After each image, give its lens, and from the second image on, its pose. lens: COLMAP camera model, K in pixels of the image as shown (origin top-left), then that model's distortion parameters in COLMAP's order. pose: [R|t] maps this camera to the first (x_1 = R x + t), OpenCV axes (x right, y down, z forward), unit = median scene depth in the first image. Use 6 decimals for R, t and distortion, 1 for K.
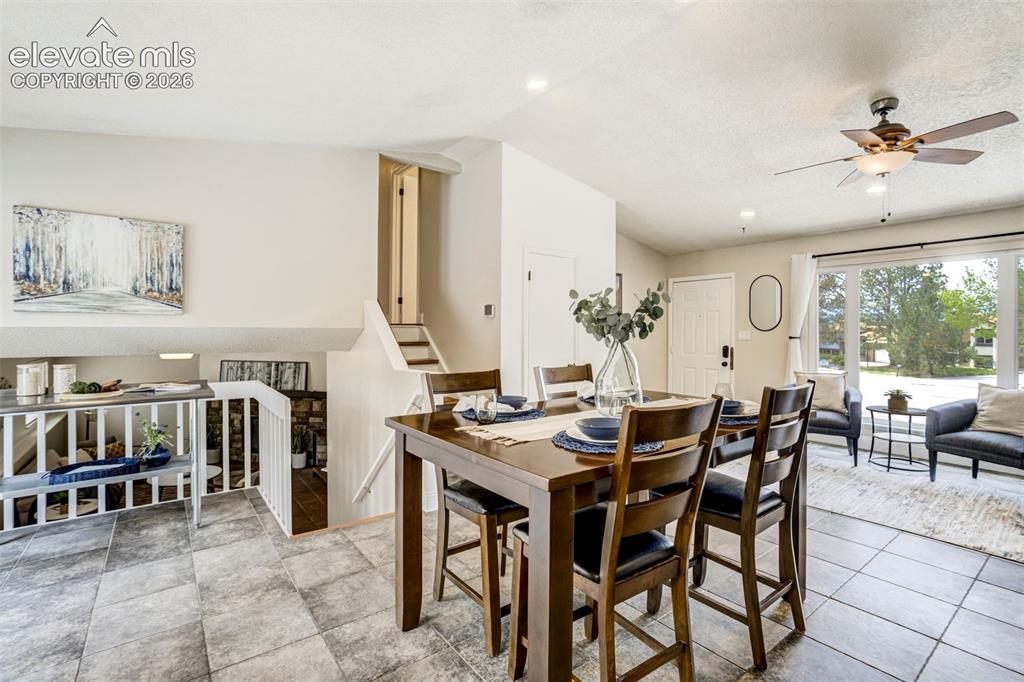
lens RADIAL K [[473.1, 0, 515.6], [0, 473.1, 338.1], [0, 0, 1]] dist [-0.049888, 0.018285]
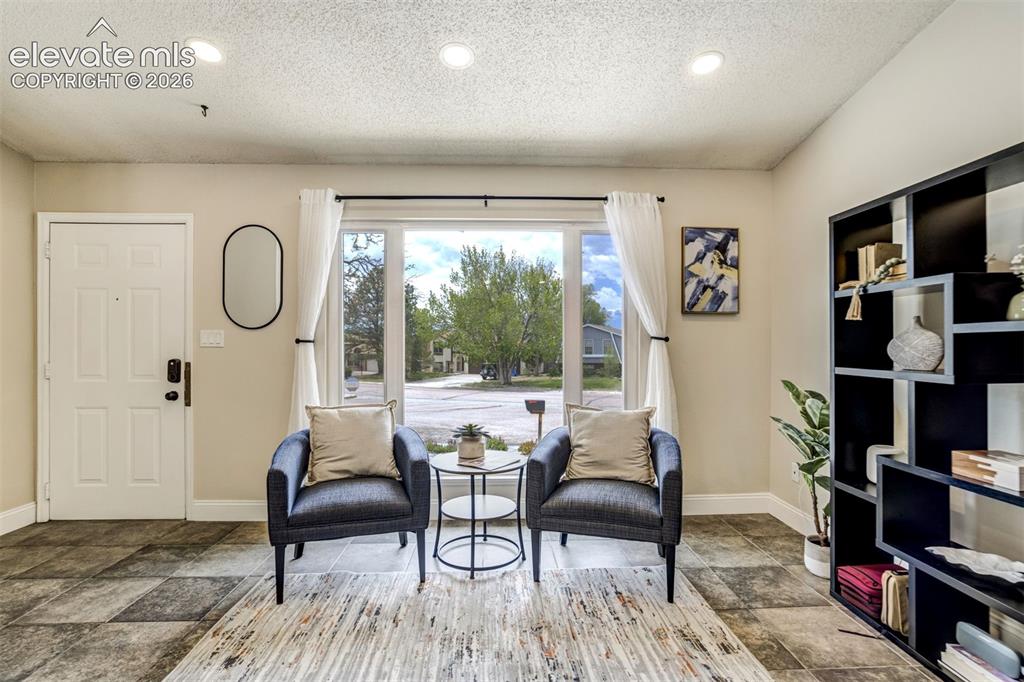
lens RADIAL K [[479.0, 0, 505.3], [0, 479.0, 340.5], [0, 0, 1]] dist [-0.045076, 0.020764]
pose [[0.581866, 0.004546, 0.813272, 0.353612], [0.014369, 0.999771, -0.015869, 0.014011], [-0.813158, 0.020919, 0.581667, 0.605645]]
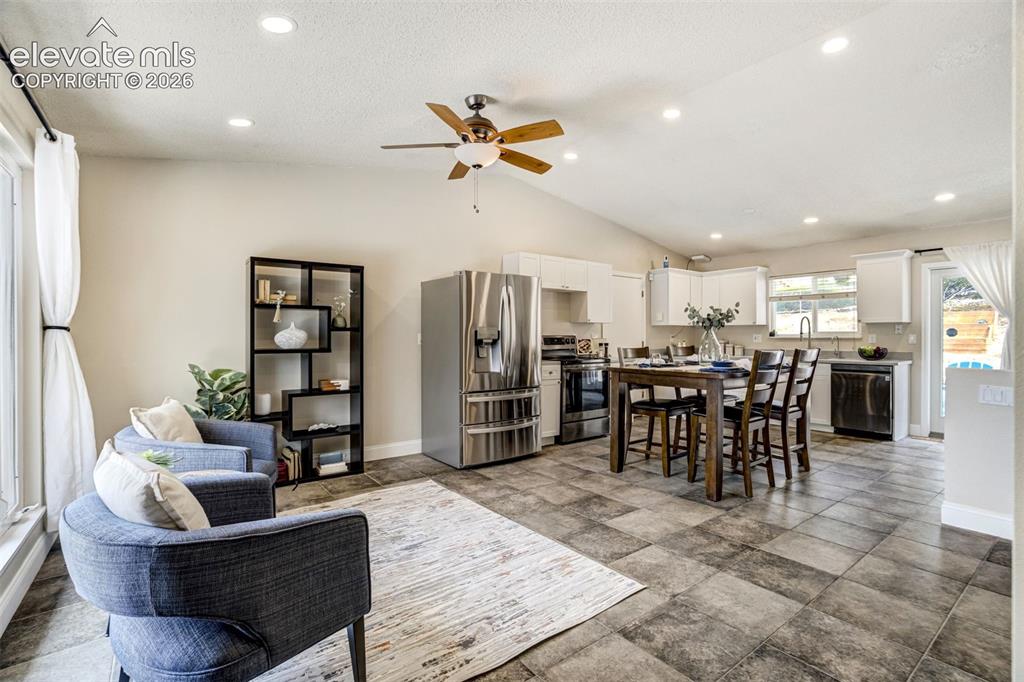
lens RADIAL K [[480.6, 0, 530.3], [0, 480.6, 343.2], [0, 0, 1]] dist [-0.020439, 0.000217]
pose [[-0.999899, -0.001658, -0.014118, 0.492774], [-0.002034, 0.999643, 0.026650, 0.004604], [0.014069, 0.026676, -0.999545, 1.437060]]
